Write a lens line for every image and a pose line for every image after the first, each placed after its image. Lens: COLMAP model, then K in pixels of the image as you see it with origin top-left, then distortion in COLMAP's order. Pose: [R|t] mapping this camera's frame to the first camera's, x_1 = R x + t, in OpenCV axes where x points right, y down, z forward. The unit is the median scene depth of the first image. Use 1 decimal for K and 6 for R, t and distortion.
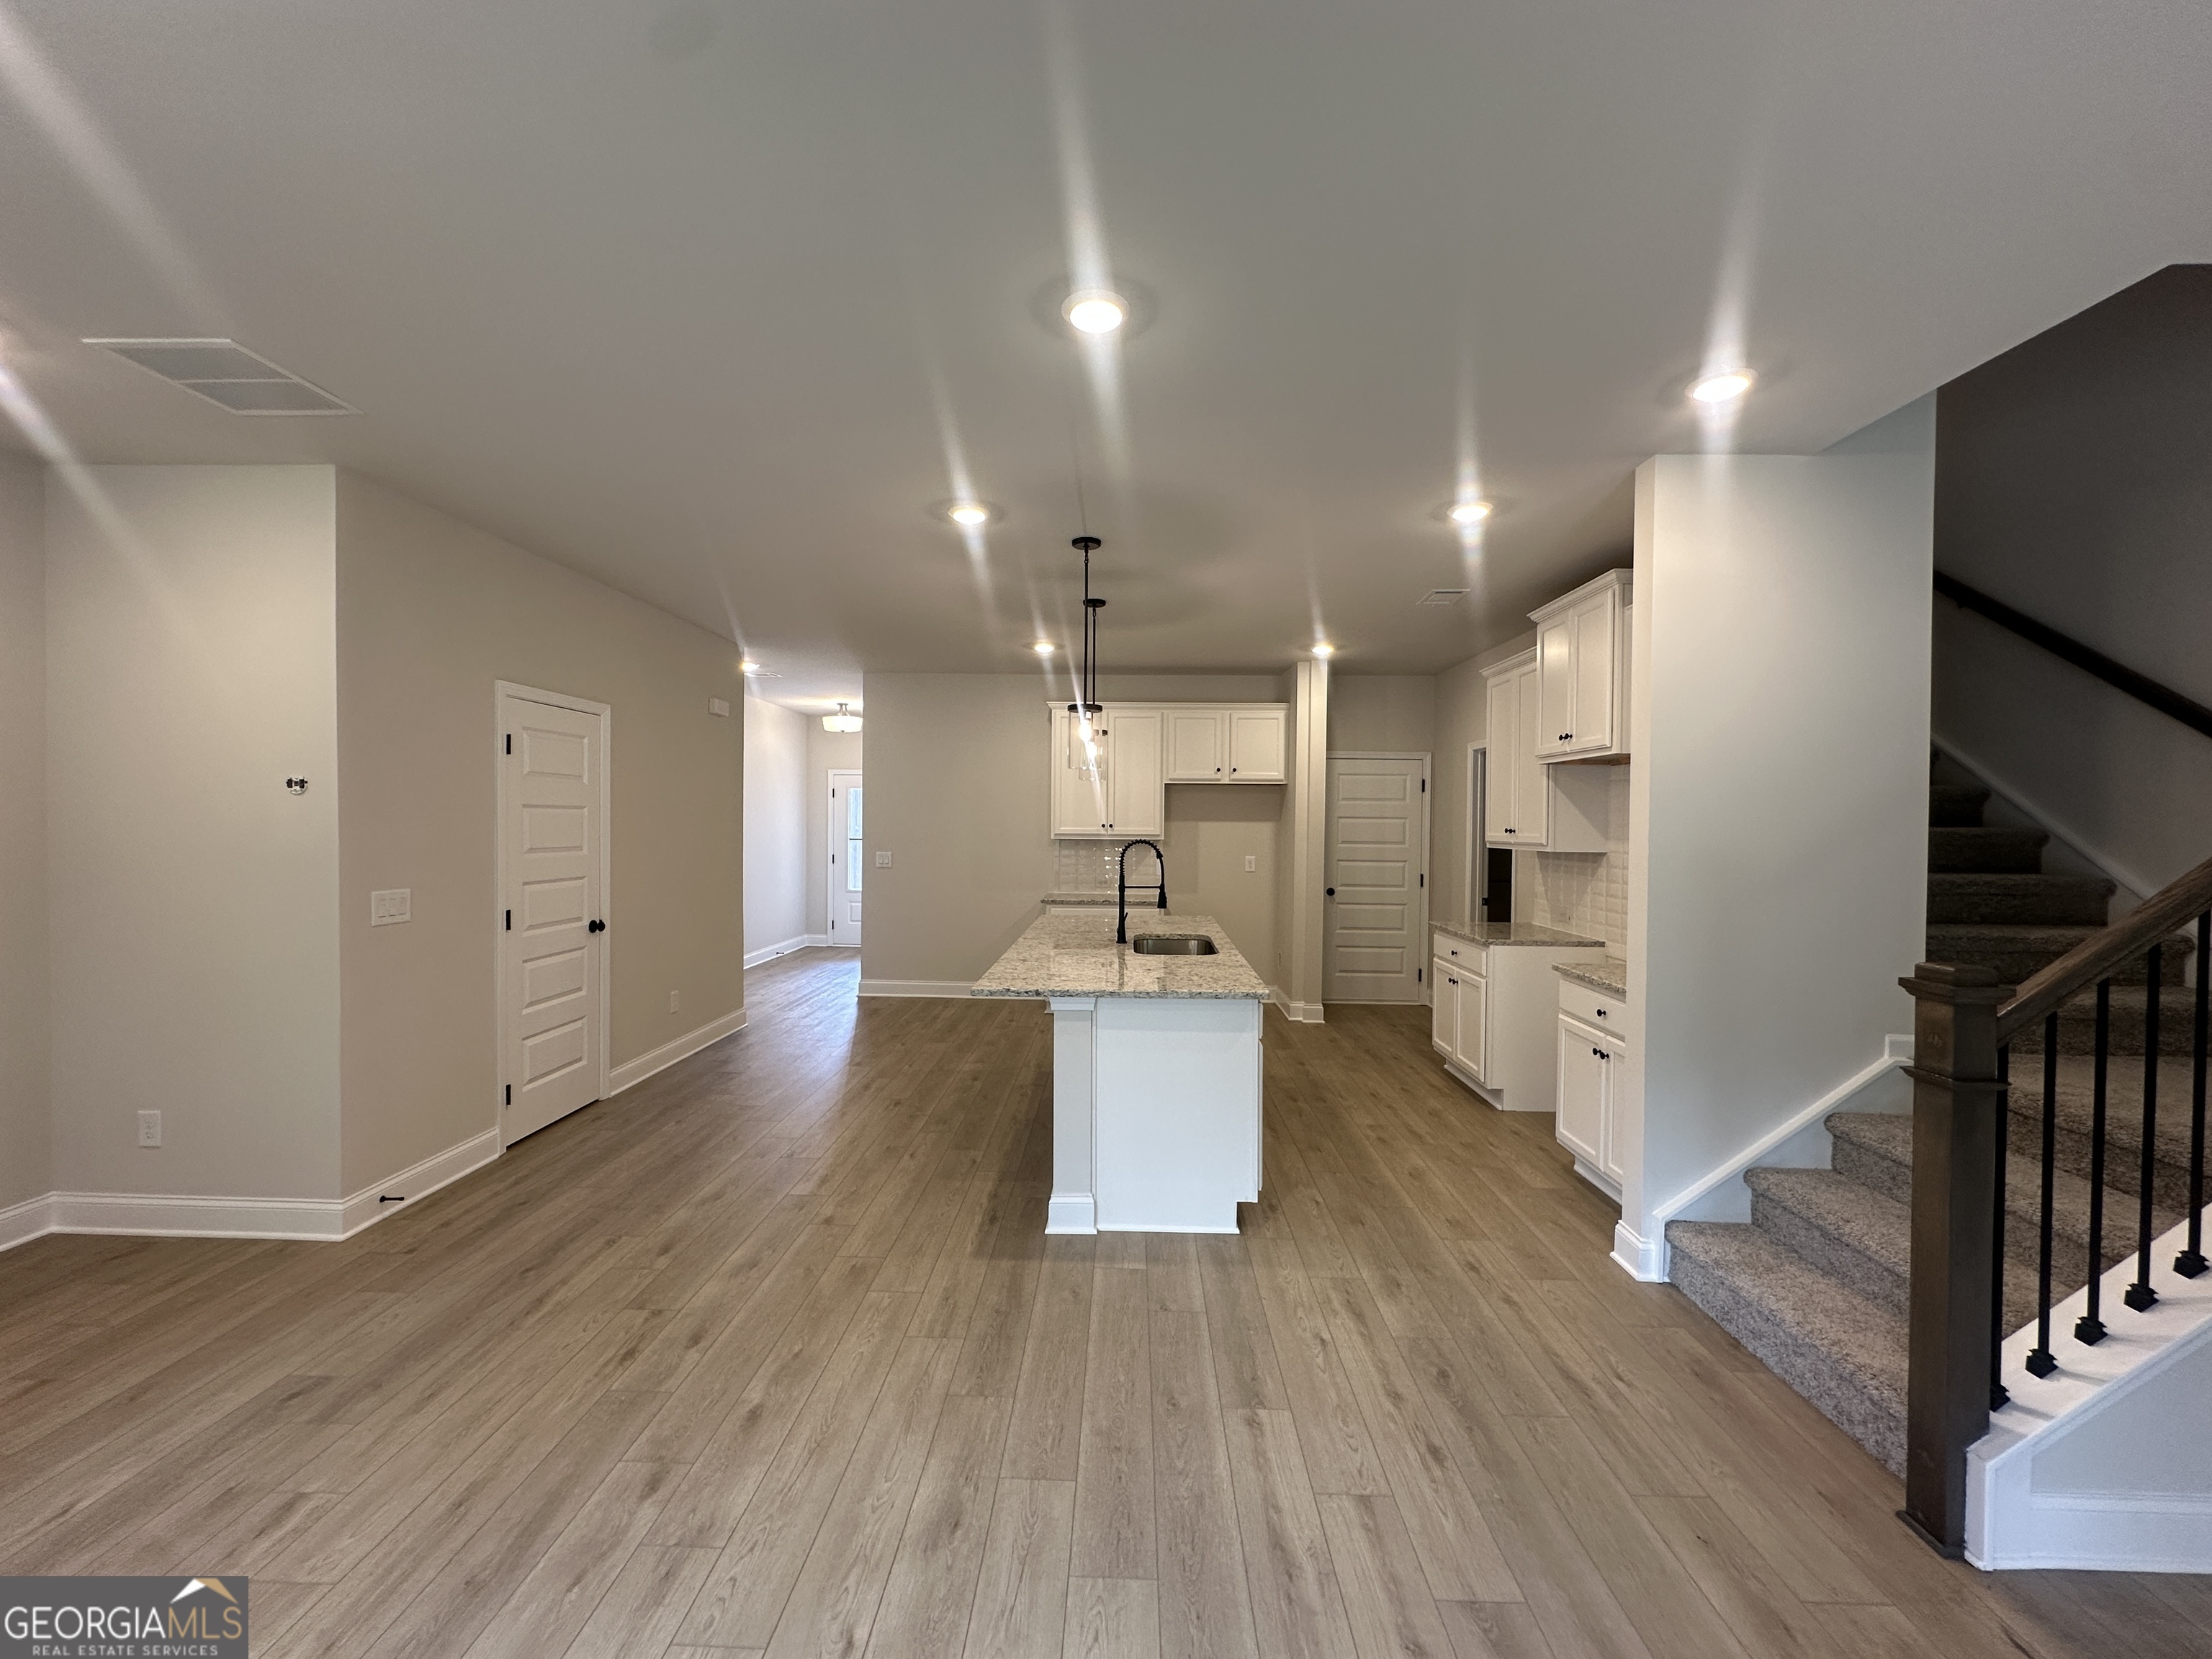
lens RADIAL K [[884.5, 0, 1102.4], [0, 884.5, 832.1], [0, 0, 1]] dist [-0.004024, 0.001445]
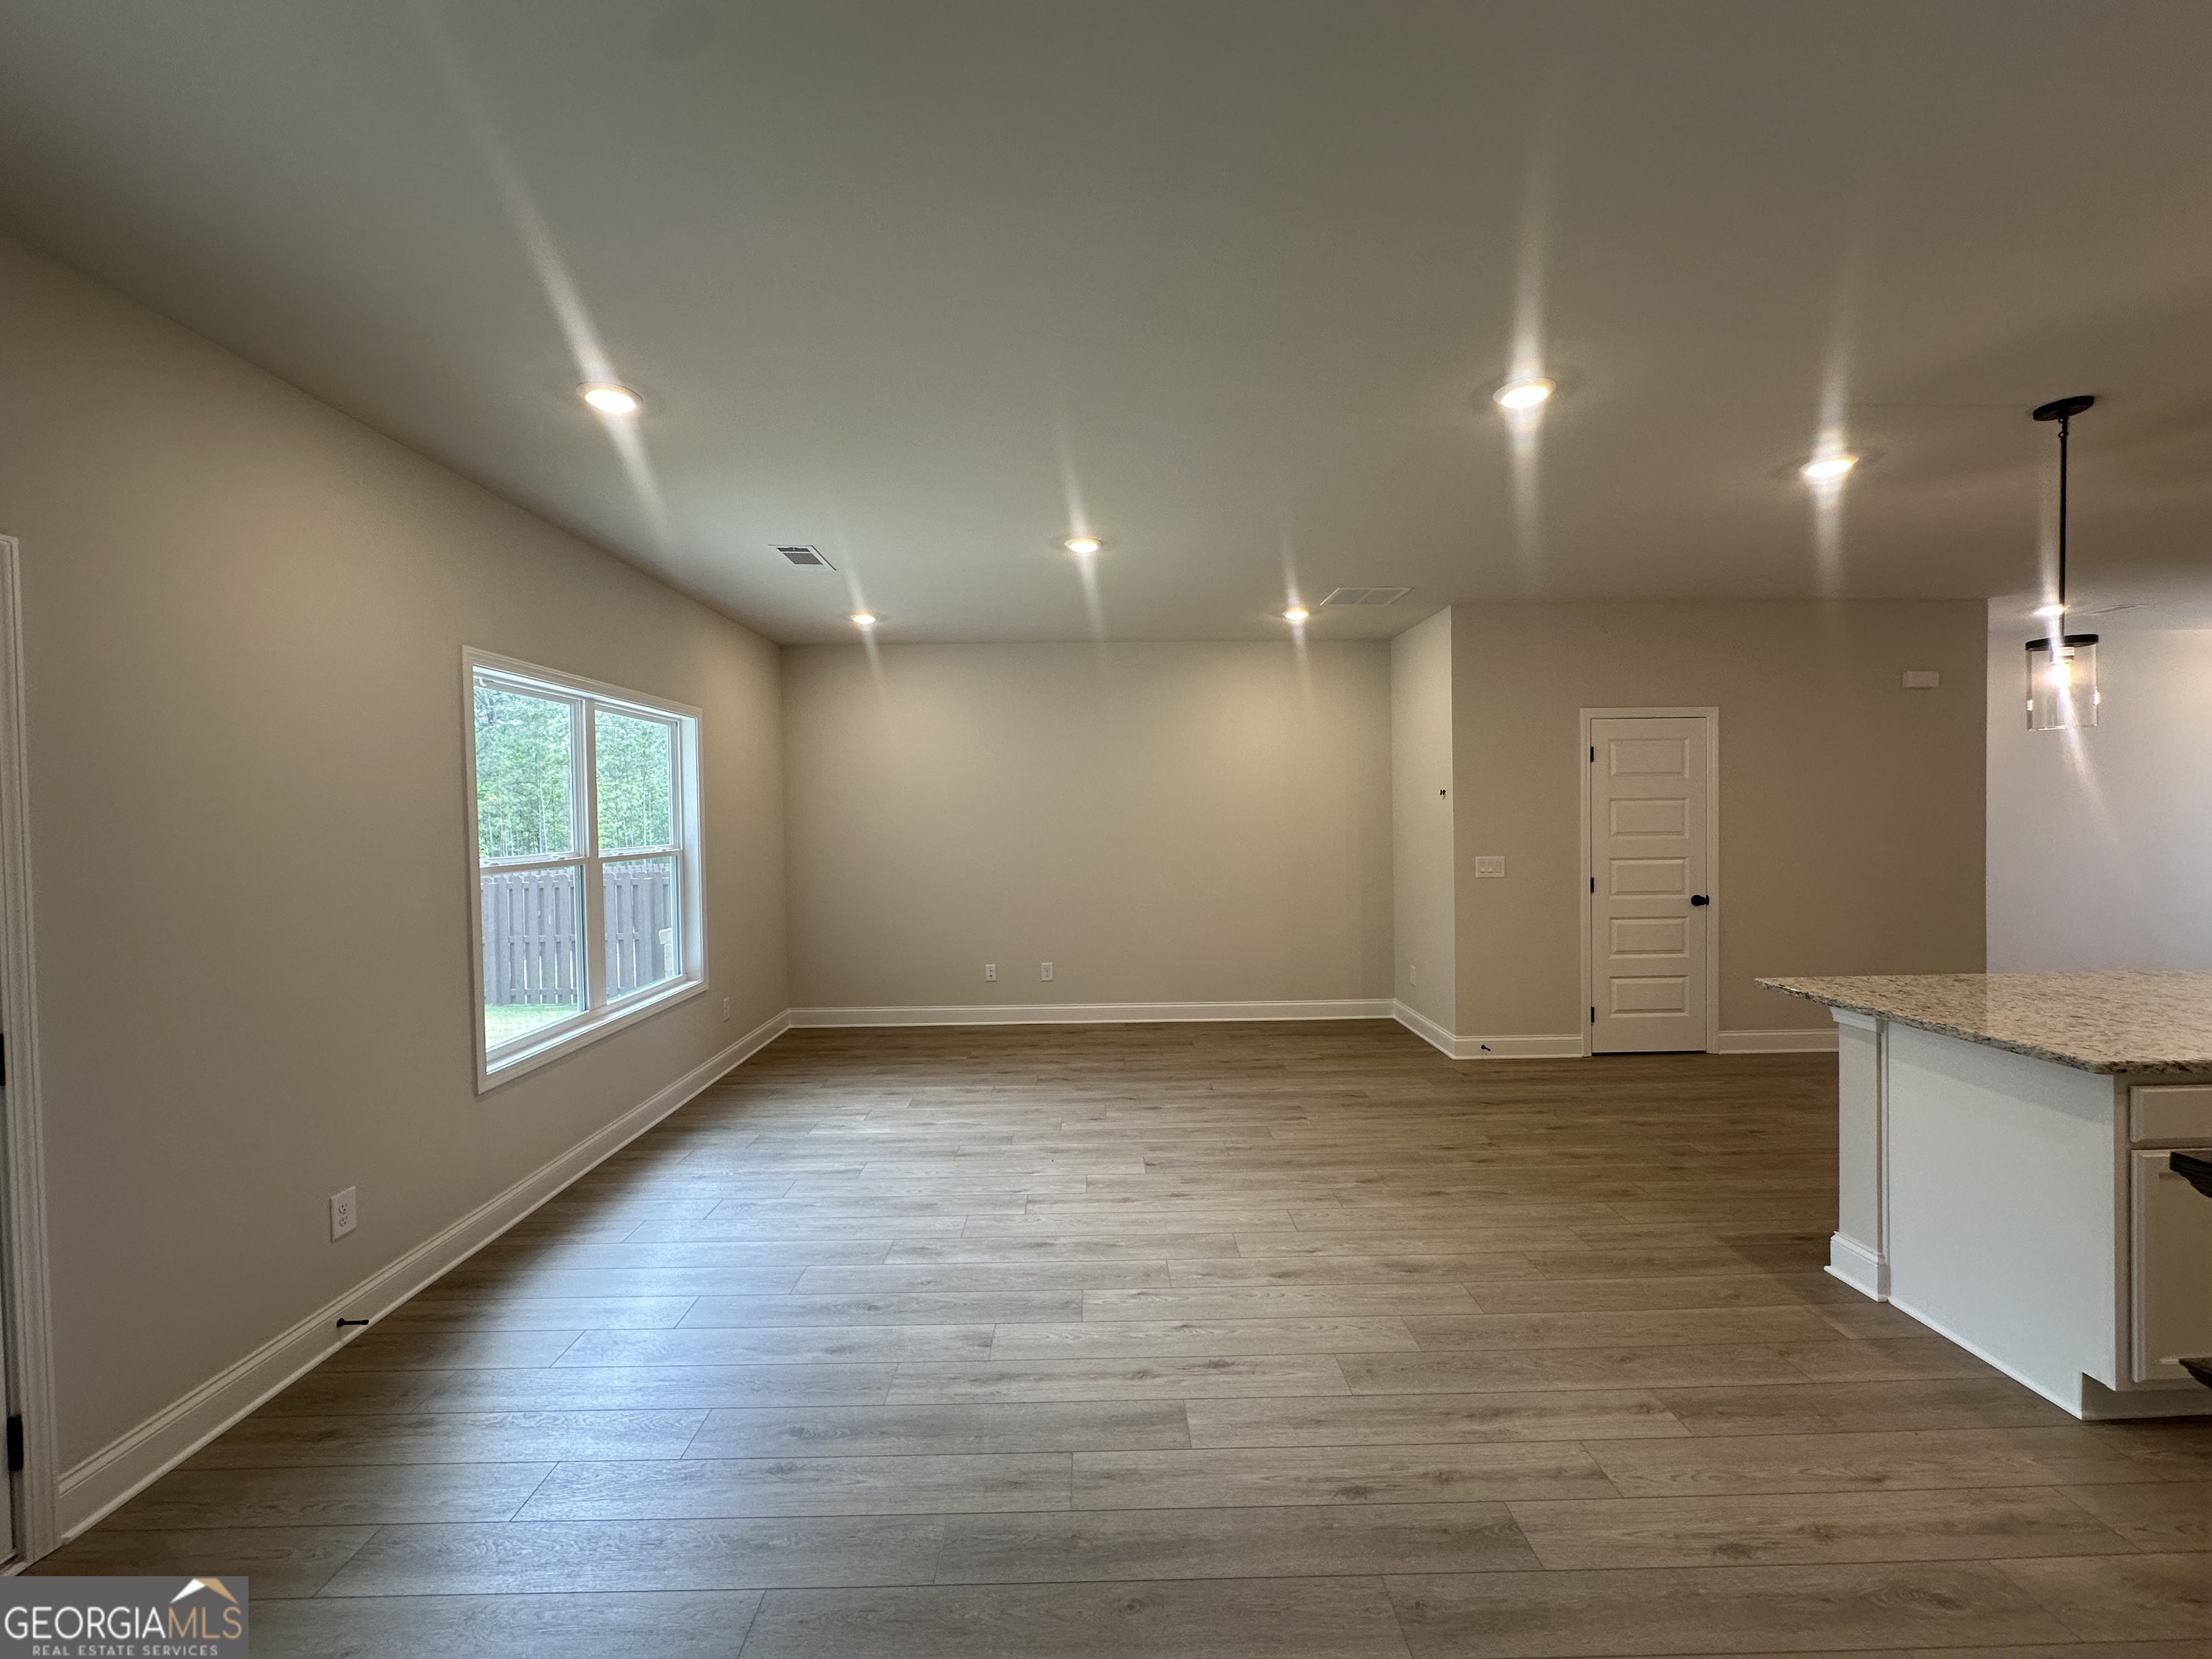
lens RADIAL K [[884.5, 0, 1102.4], [0, 884.5, 832.1], [0, 0, 1]] dist [-0.004024, 0.001445]
pose [[0.045375, 0.011355, -0.998905, 0.785529], [0.002510, 0.999931, 0.011481, 0.002424], [0.998967, -0.003028, 0.045343, 0.236783]]
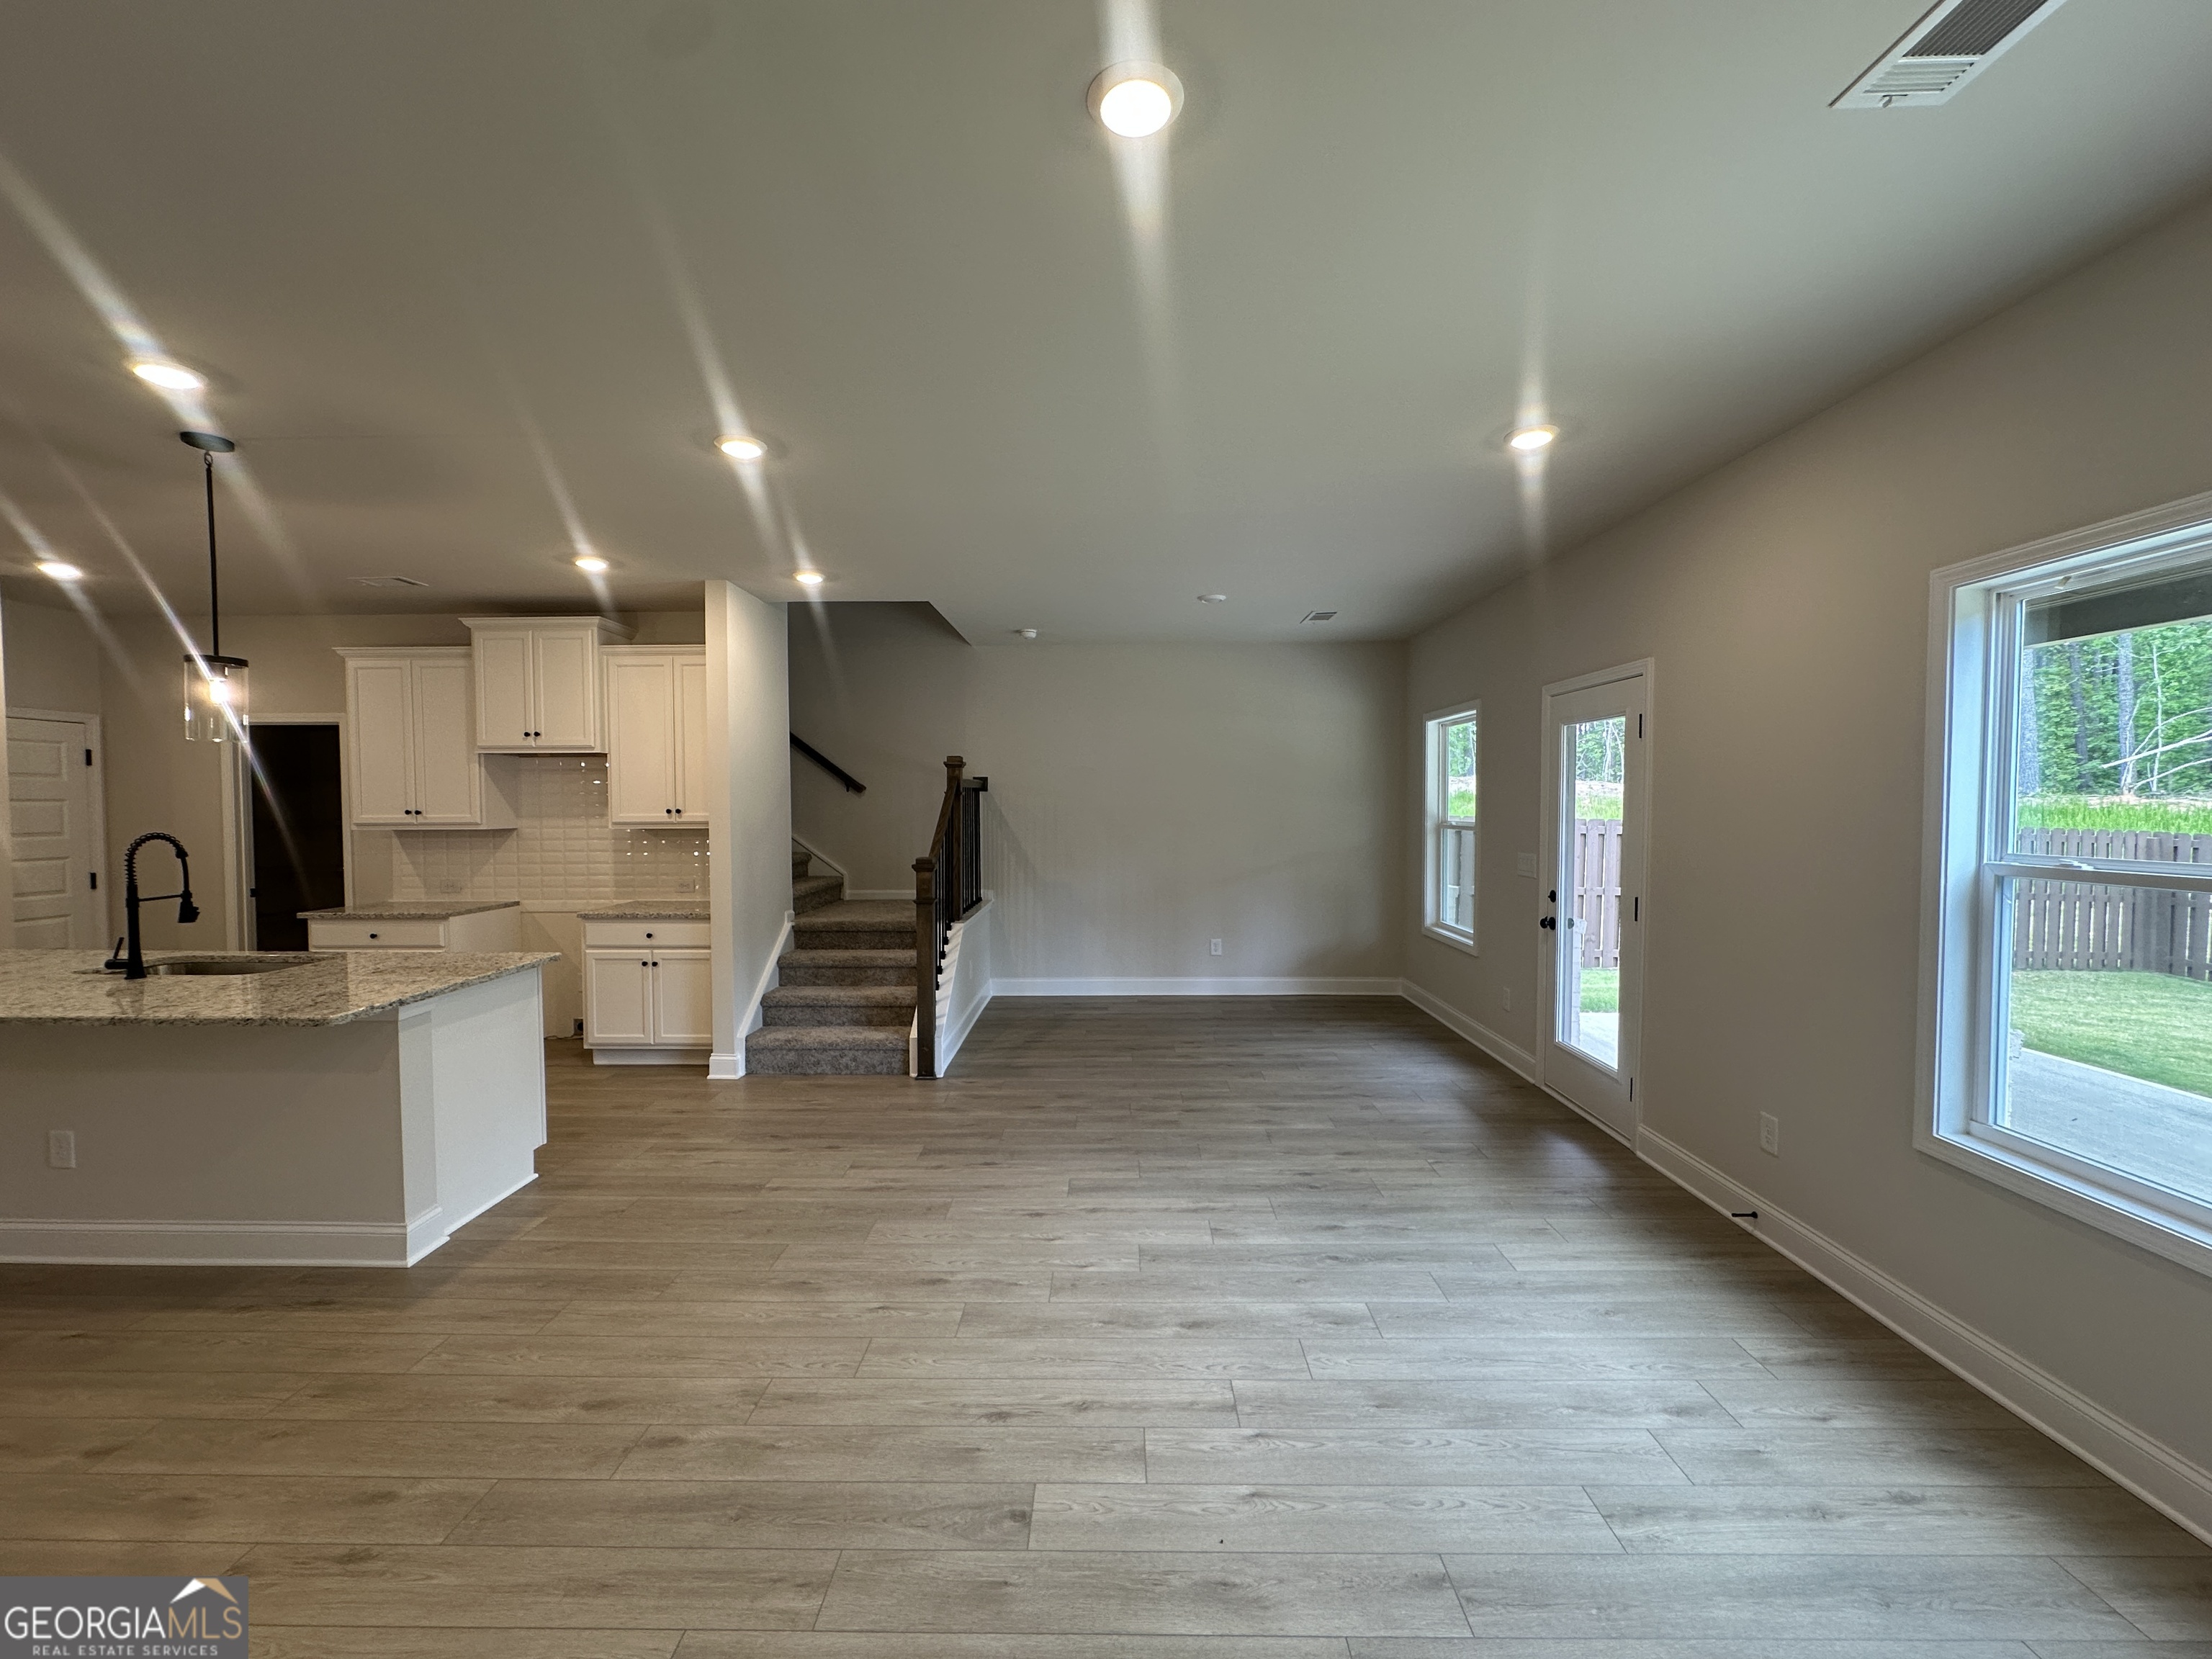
lens RADIAL K [[890.4, 0, 1101.5], [0, 890.4, 826.3], [0, 0, 1]] dist [0.000852, 0.000261]
pose [[-0.013999, -0.037985, 0.999180, -0.966731], [0.016968, 0.999125, 0.038221, -0.017837], [-0.999758, 0.017489, -0.013342, 0.298972]]
